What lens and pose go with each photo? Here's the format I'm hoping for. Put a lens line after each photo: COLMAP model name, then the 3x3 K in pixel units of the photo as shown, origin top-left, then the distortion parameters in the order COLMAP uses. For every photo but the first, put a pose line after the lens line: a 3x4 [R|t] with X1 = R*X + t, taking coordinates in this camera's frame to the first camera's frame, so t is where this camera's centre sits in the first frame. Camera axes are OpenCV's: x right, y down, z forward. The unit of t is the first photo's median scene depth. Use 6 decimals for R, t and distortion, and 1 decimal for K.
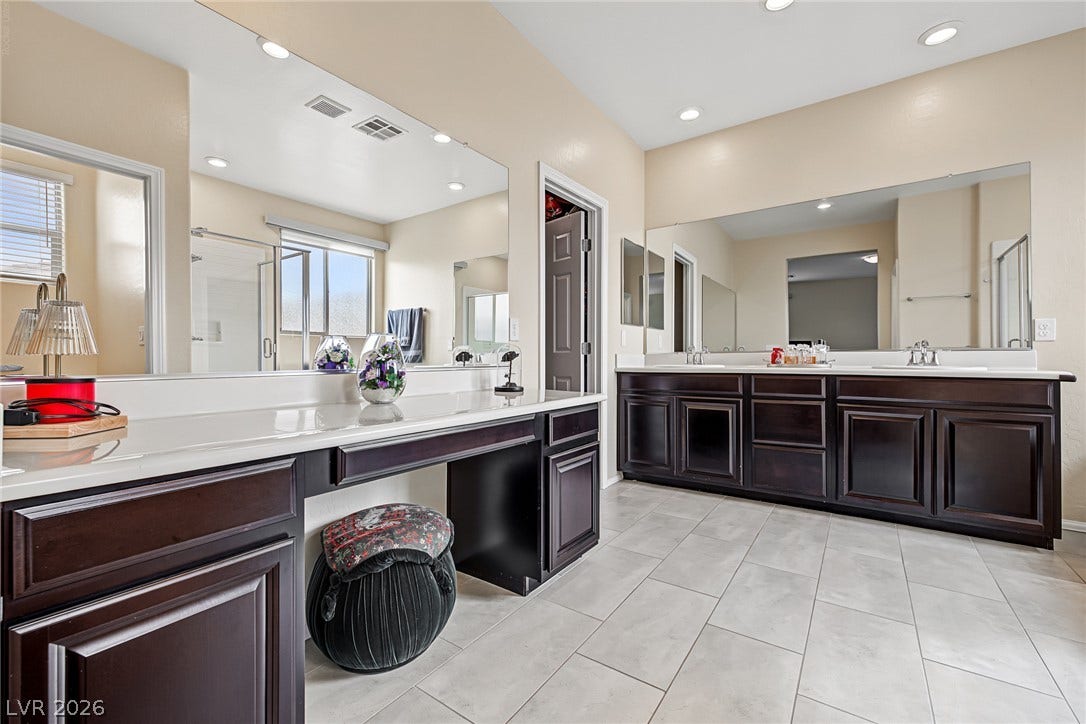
lens RADIAL K [[456.0, 0, 540.8], [0, 456.0, 358.3], [0, 0, 1]] dist [0.004261, -0.000521]
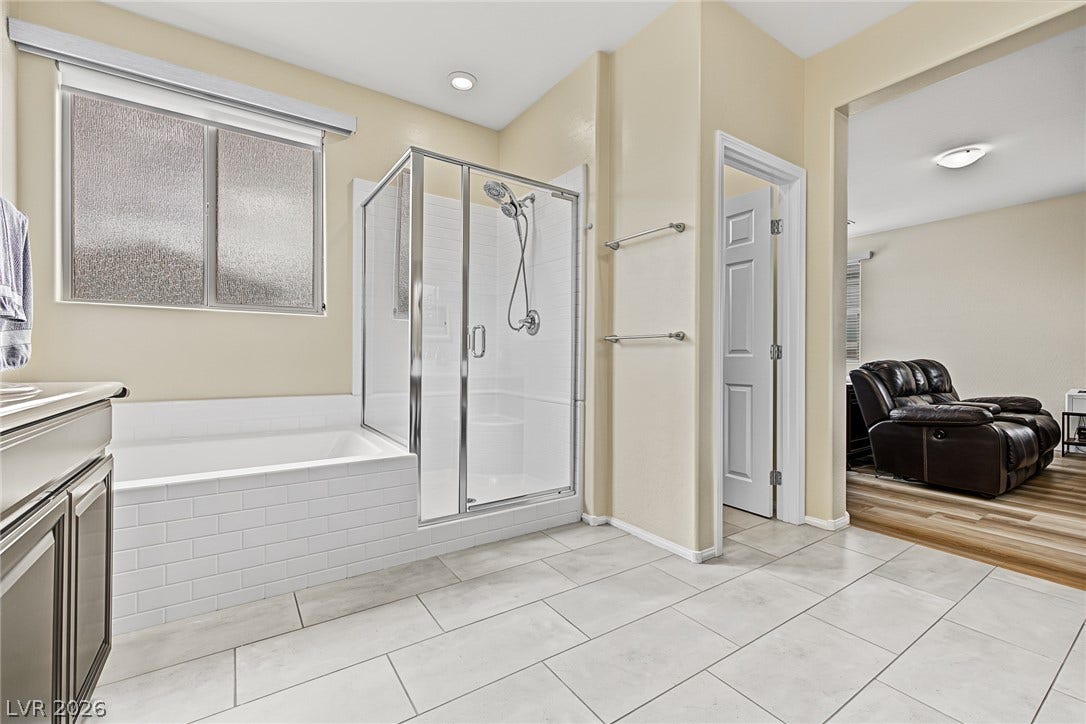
lens RADIAL K [[456.0, 0, 537.8], [0, 456.0, 357.4], [0, 0, 1]] dist [0.004261, -0.000521]
pose [[-0.930948, -0.006496, 0.365093, 0.269758], [-0.006432, 0.999978, 0.001393, -0.007264], [-0.365094, -0.001051, -0.930970, 0.984718]]
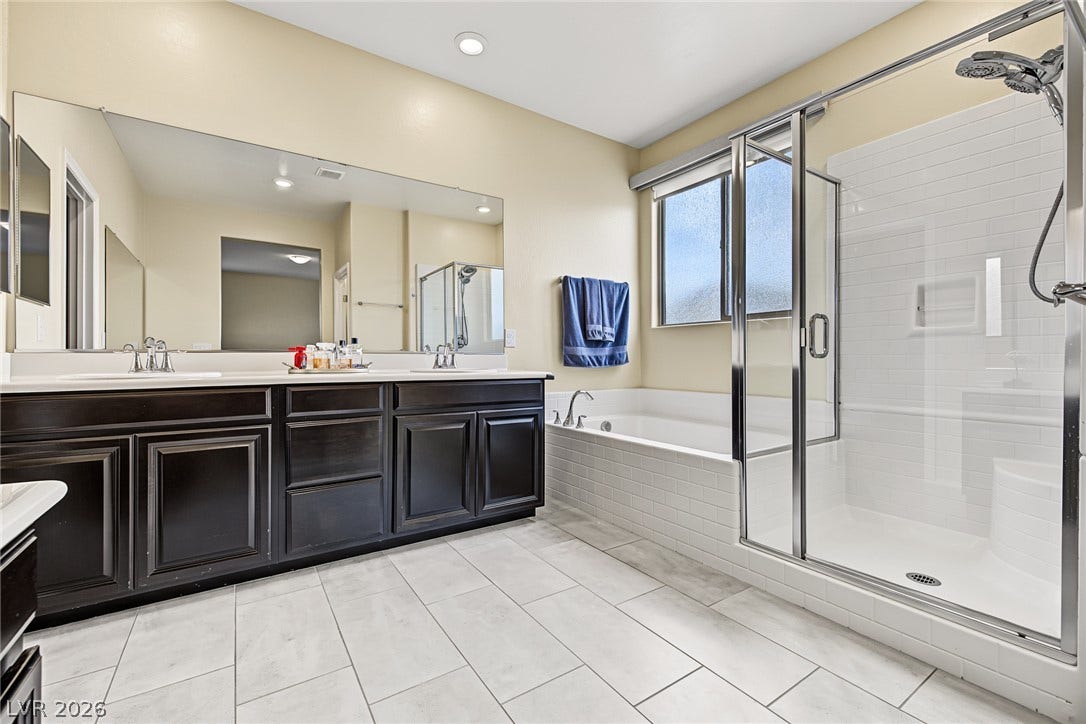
lens RADIAL K [[456.0, 0, 541.1], [0, 456.0, 362.0], [0, 0, 1]] dist [0.004261, -0.000521]
pose [[0.363617, -0.003900, 0.931540, -0.018660], [-0.001857, 0.999986, 0.004912, -0.002876], [-0.931547, -0.003516, 0.363605, 0.404297]]
